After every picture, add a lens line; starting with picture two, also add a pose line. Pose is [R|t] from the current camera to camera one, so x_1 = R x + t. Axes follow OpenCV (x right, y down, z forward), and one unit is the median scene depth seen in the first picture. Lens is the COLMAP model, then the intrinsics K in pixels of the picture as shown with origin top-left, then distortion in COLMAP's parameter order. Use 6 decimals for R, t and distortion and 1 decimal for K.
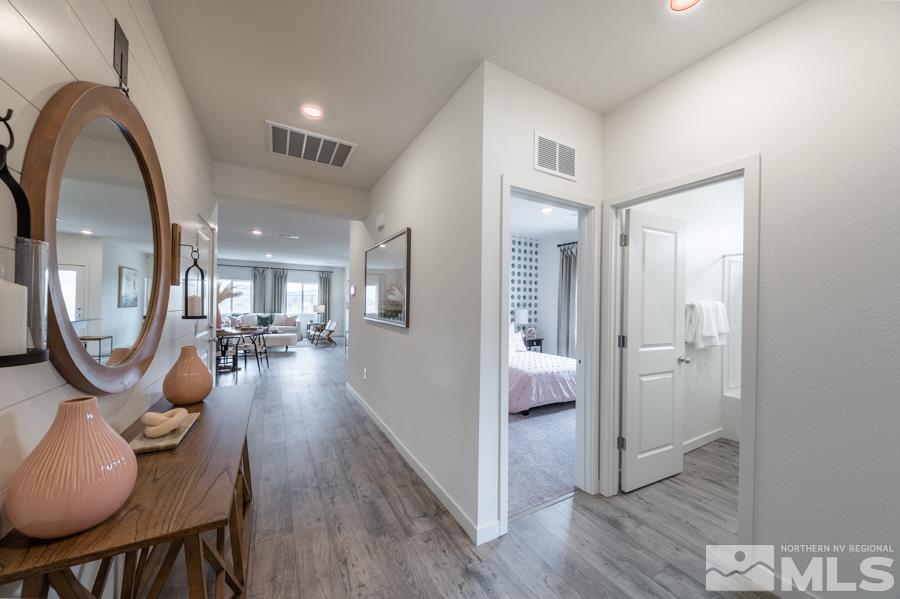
lens RADIAL K [[317.8, 0, 448.1], [0, 317.8, 300.7], [0, 0, 1]] dist [-0.000941, -0.000174]
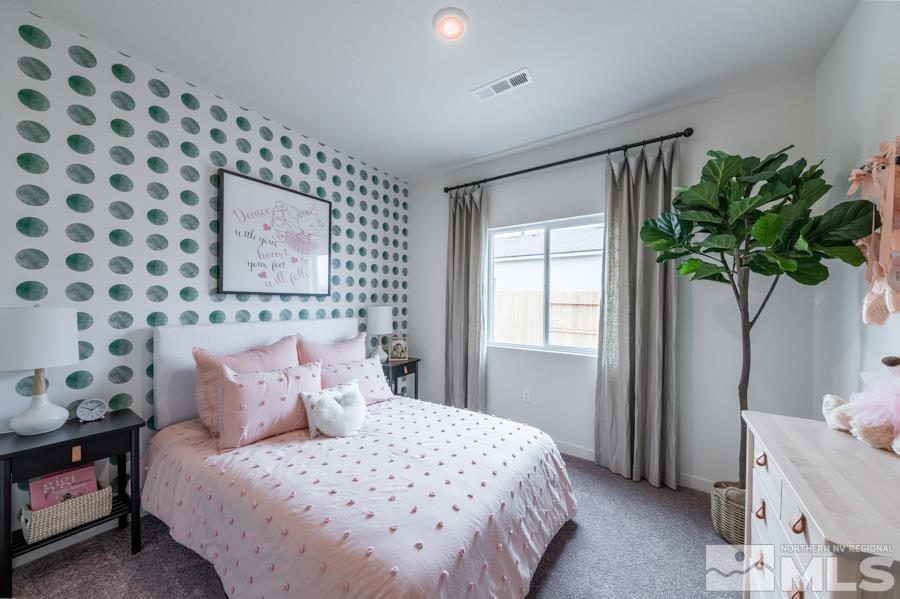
lens RADIAL K [[317.8, 0, 452.8], [0, 317.8, 300.4], [0, 0, 1]] dist [-0.000941, -0.000174]
pose [[0.896196, -0.009835, 0.443548, 0.107571], [0.003308, 0.999875, 0.015486, 0.010369], [-0.443645, -0.012412, 0.896117, 0.481313]]
